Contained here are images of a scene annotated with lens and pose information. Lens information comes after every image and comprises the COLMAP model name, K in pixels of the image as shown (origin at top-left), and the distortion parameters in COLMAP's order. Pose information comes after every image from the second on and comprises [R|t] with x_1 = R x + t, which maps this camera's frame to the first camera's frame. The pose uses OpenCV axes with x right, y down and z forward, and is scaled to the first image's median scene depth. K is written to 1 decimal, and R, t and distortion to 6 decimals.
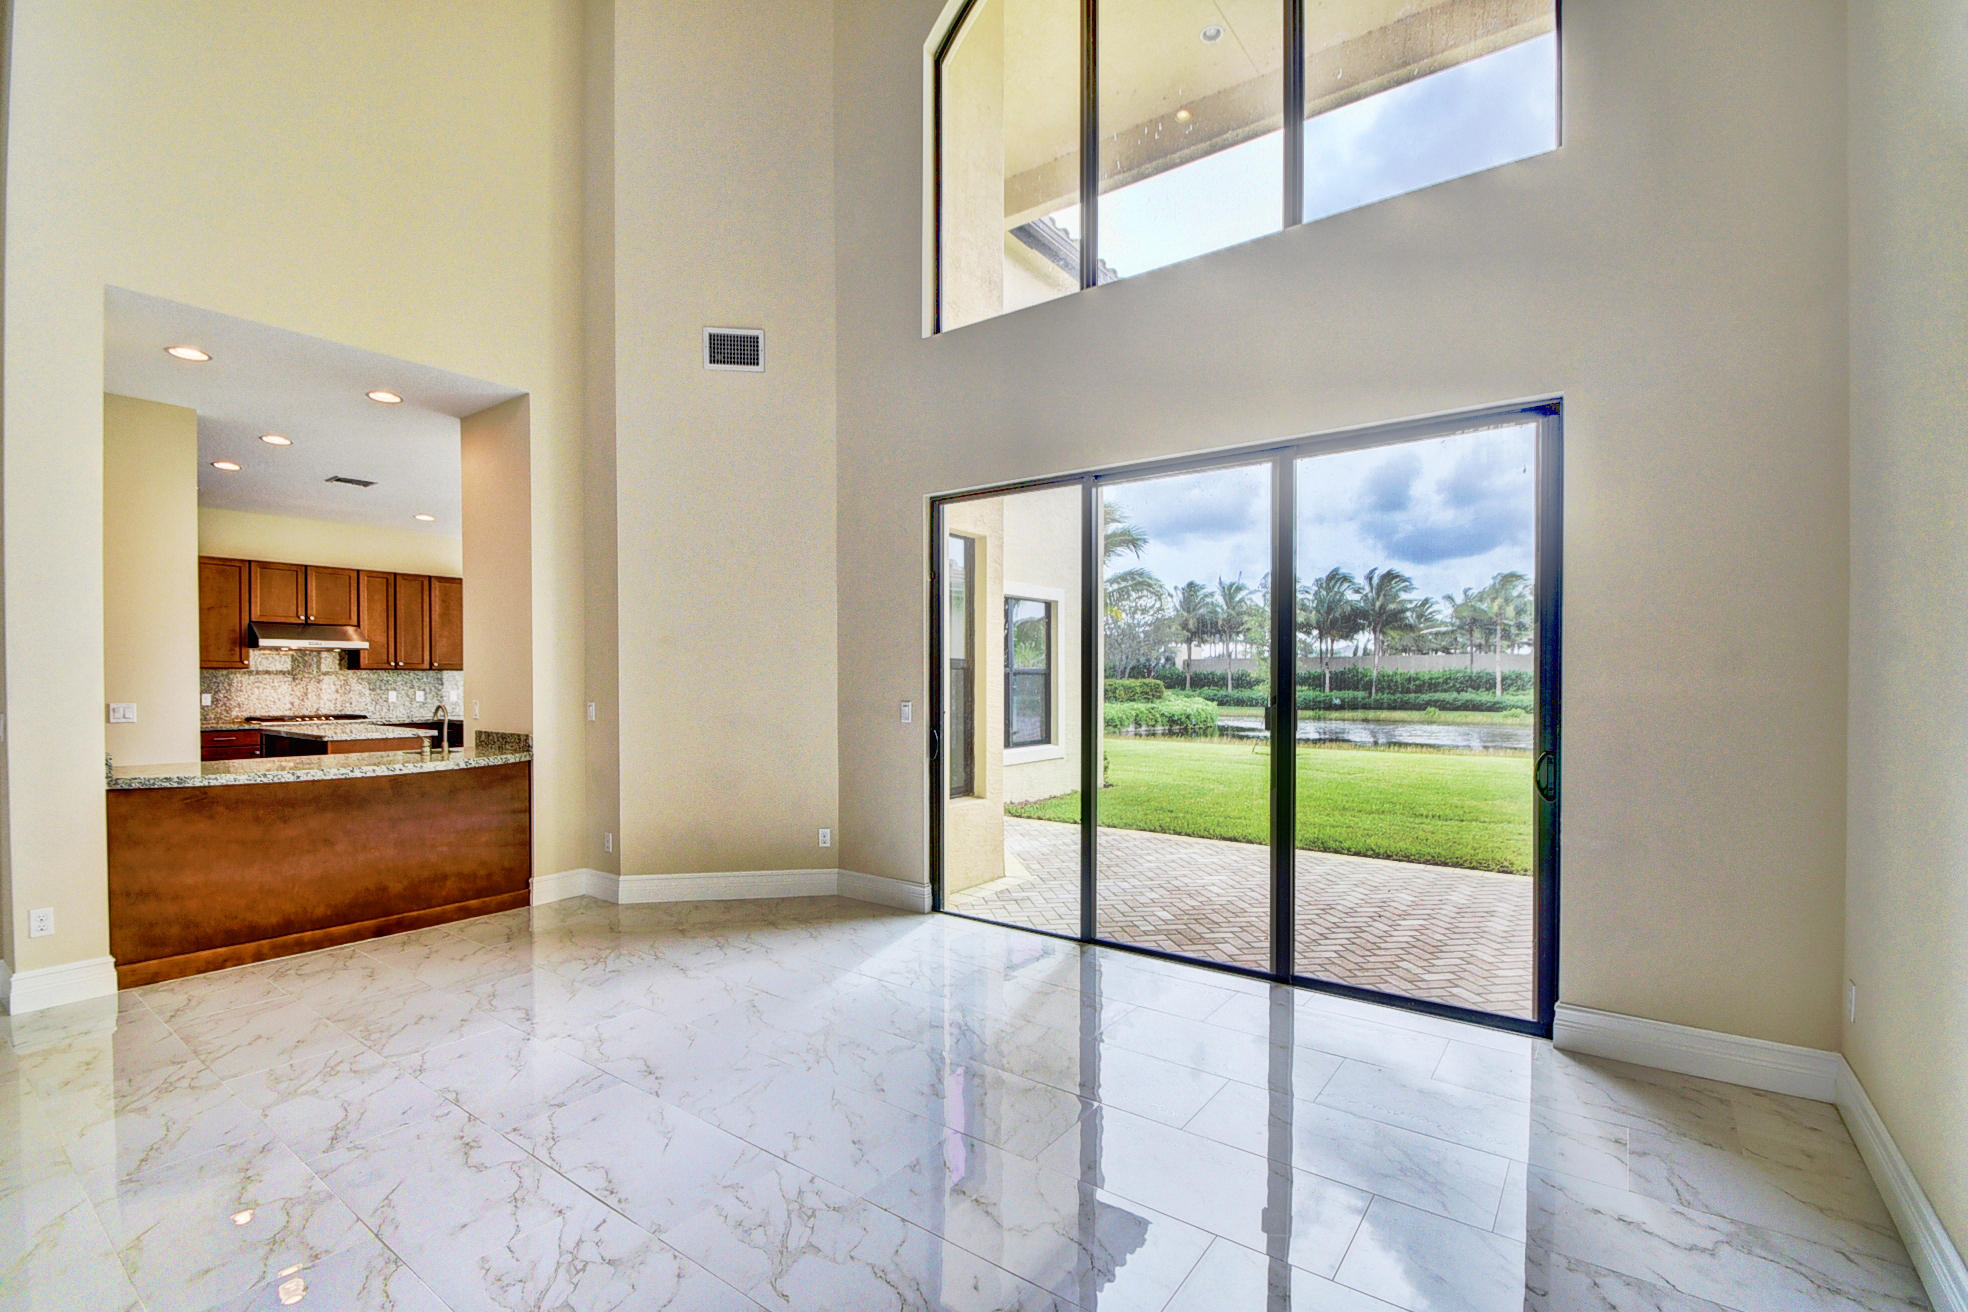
lens RADIAL K [[850.8, 0, 981.6], [0, 850.8, 675.7], [0, 0, 1]] dist [-0.002647, -0.001377]
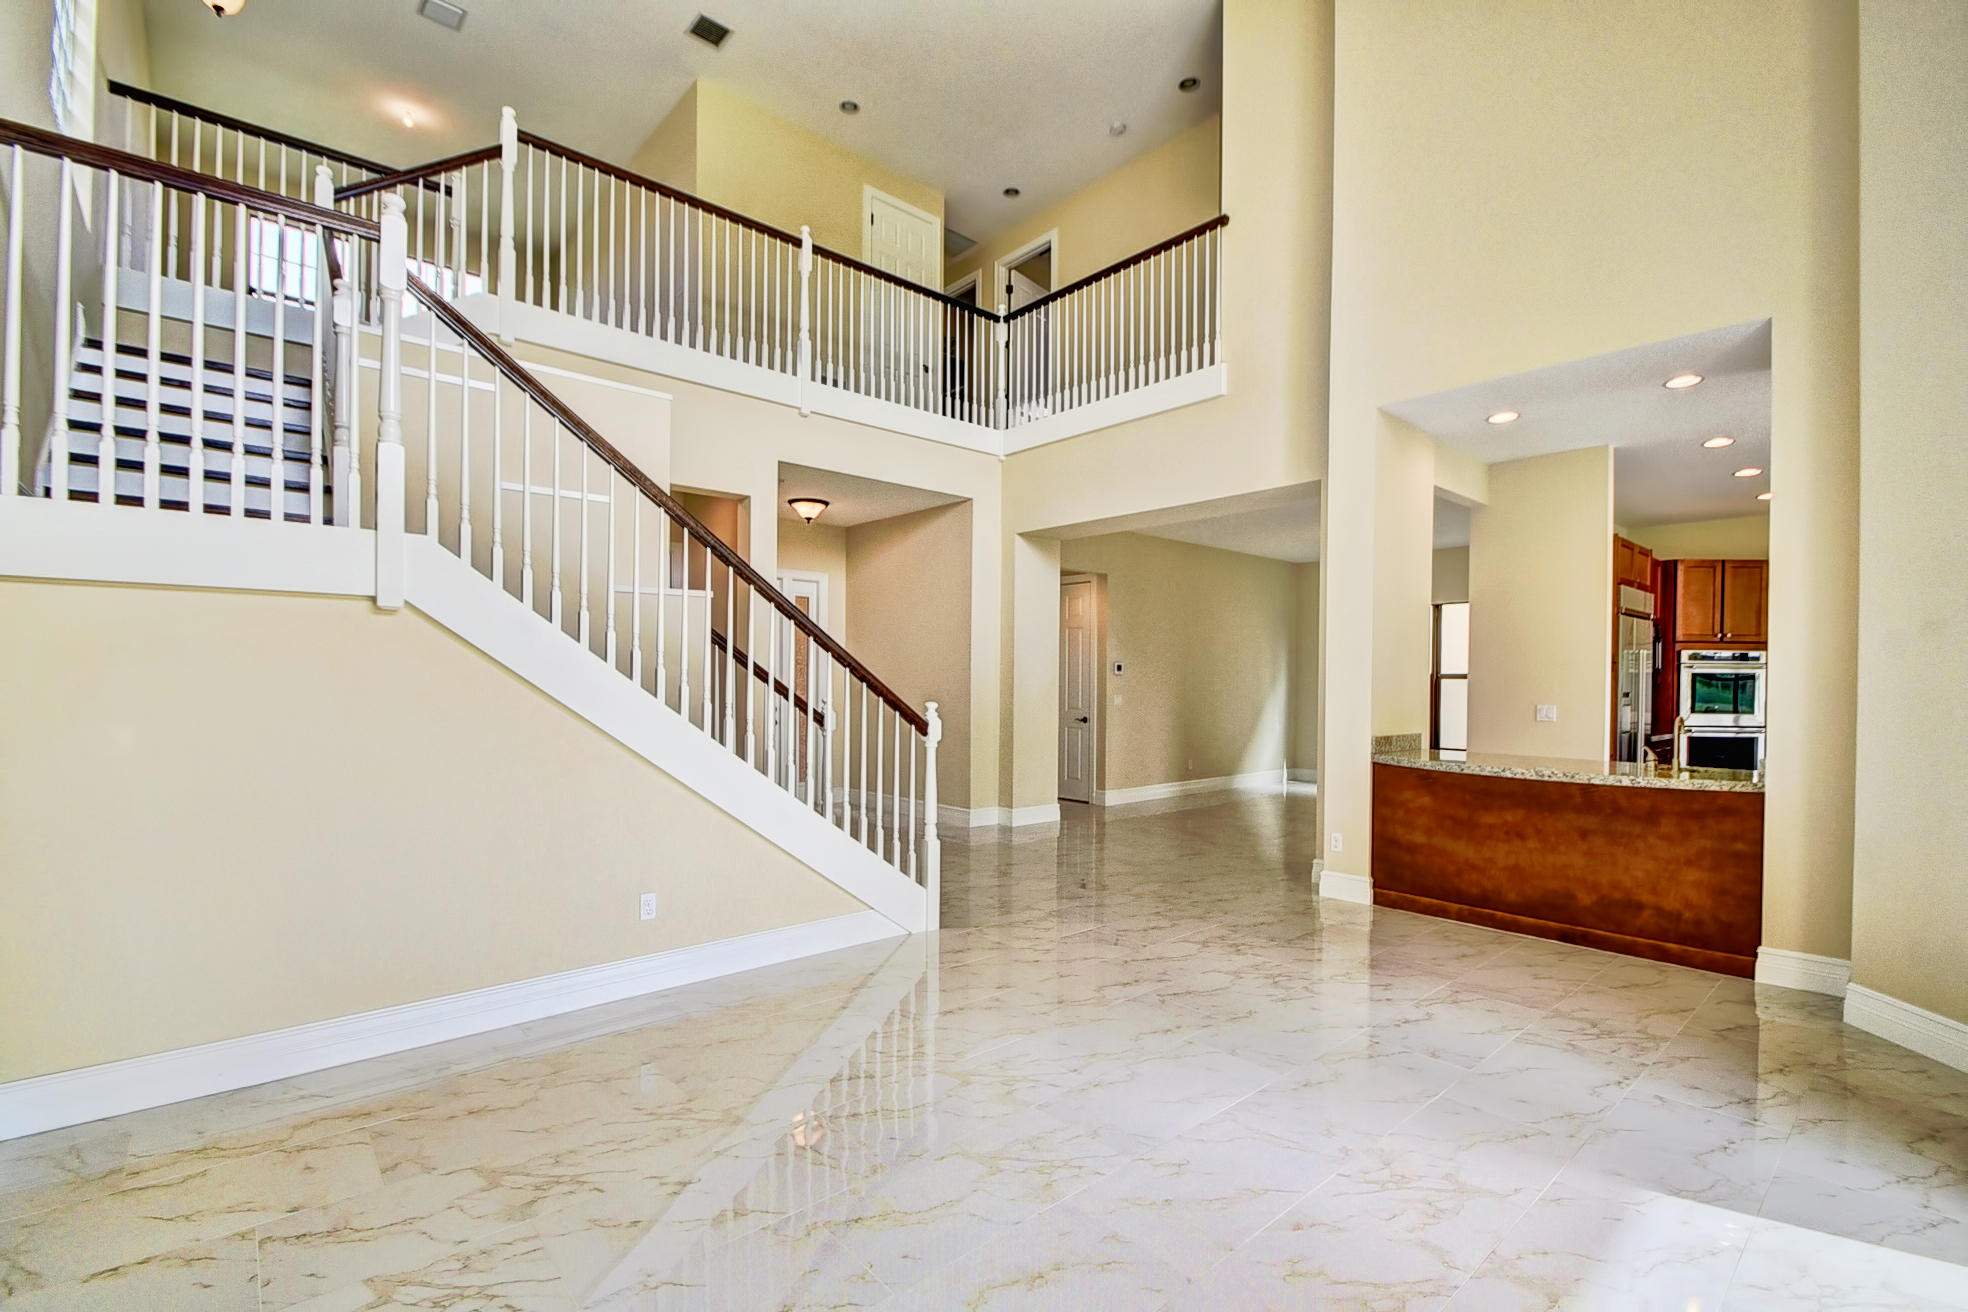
lens RADIAL K [[881.1, 0, 1016.2], [0, 881.1, 680.6], [0, 0, 1]] dist [-0.008540, -0.007368]
pose [[-0.188522, -0.001290, -0.982068, 0.443552], [-0.007340, 0.999973, 0.000096, 0.002576], [0.982042, 0.007226, -0.188526, 0.571420]]
